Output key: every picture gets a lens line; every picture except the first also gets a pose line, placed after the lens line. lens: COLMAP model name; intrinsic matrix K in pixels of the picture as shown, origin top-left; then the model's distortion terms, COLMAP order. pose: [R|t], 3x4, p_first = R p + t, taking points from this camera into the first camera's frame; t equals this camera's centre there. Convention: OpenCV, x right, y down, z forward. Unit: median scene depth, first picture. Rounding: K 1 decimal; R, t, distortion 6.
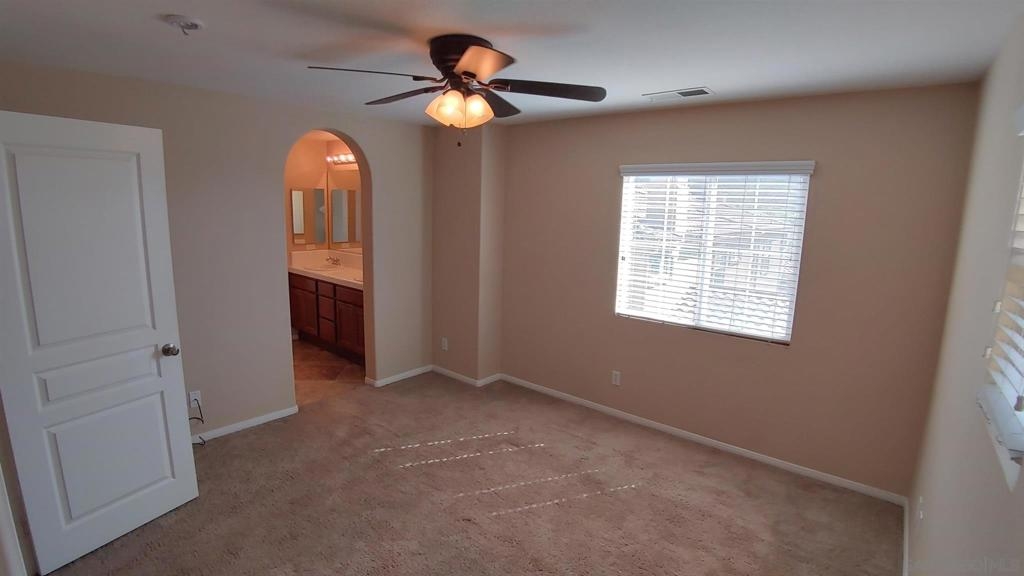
lens RADIAL K [[473.3, 0, 512.0], [0, 473.3, 288.0], [0, 0, 1]] dist [-0.071212, -0.000035]
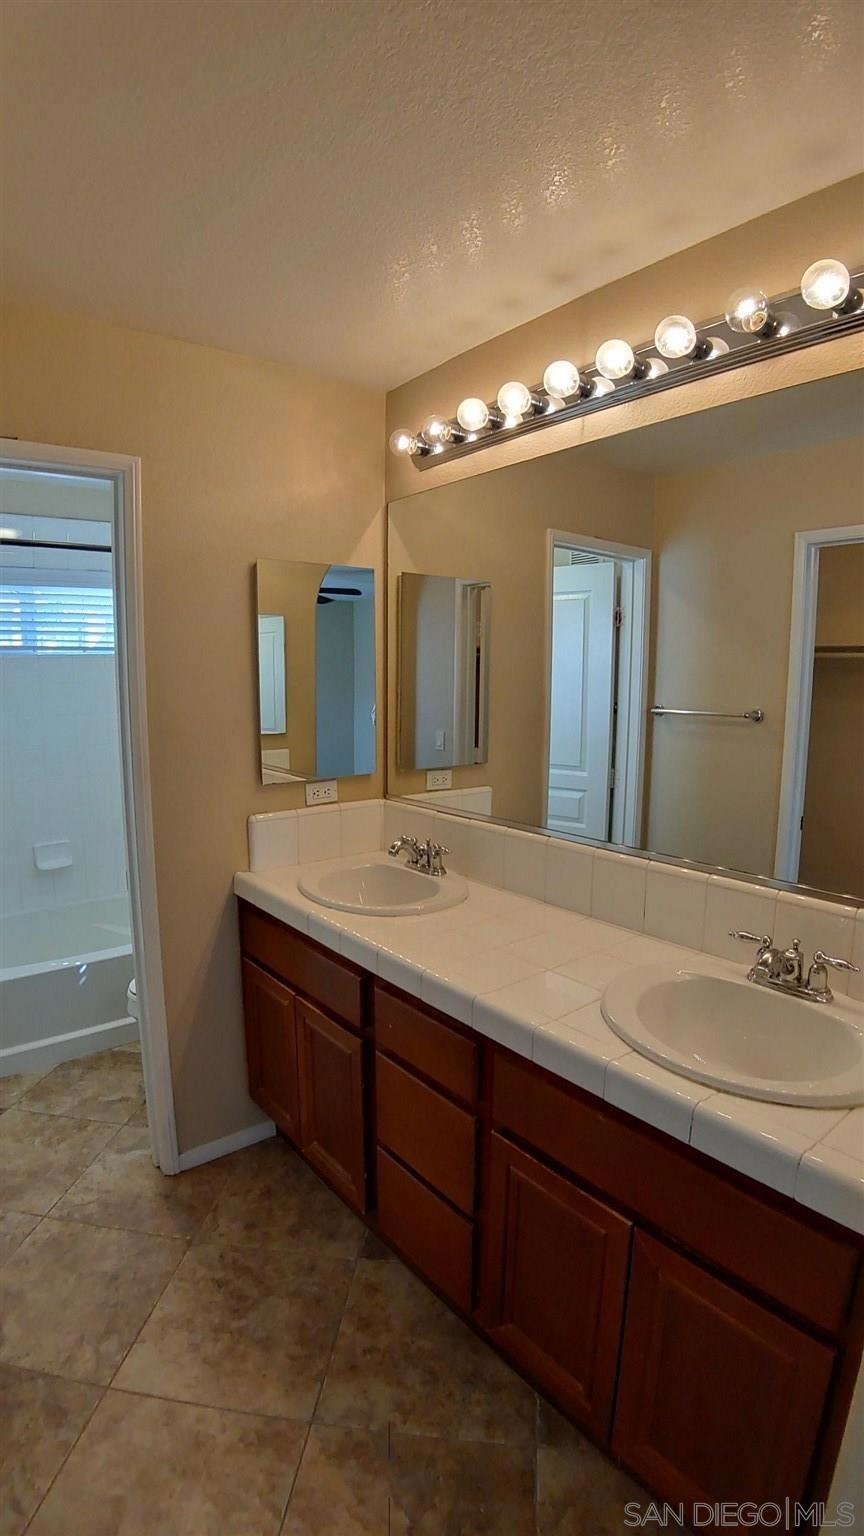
lens RADIAL K [[710.0, 0, 432.0], [0, 710.0, 768.0], [0, 0, 1]] dist [-0.071212, -0.000035]
pose [[0.980368, -0.005999, -0.197086, -0.303089], [-0.003204, 0.998920, -0.046343, -0.086388], [0.197151, 0.046065, 0.979290, 0.644175]]
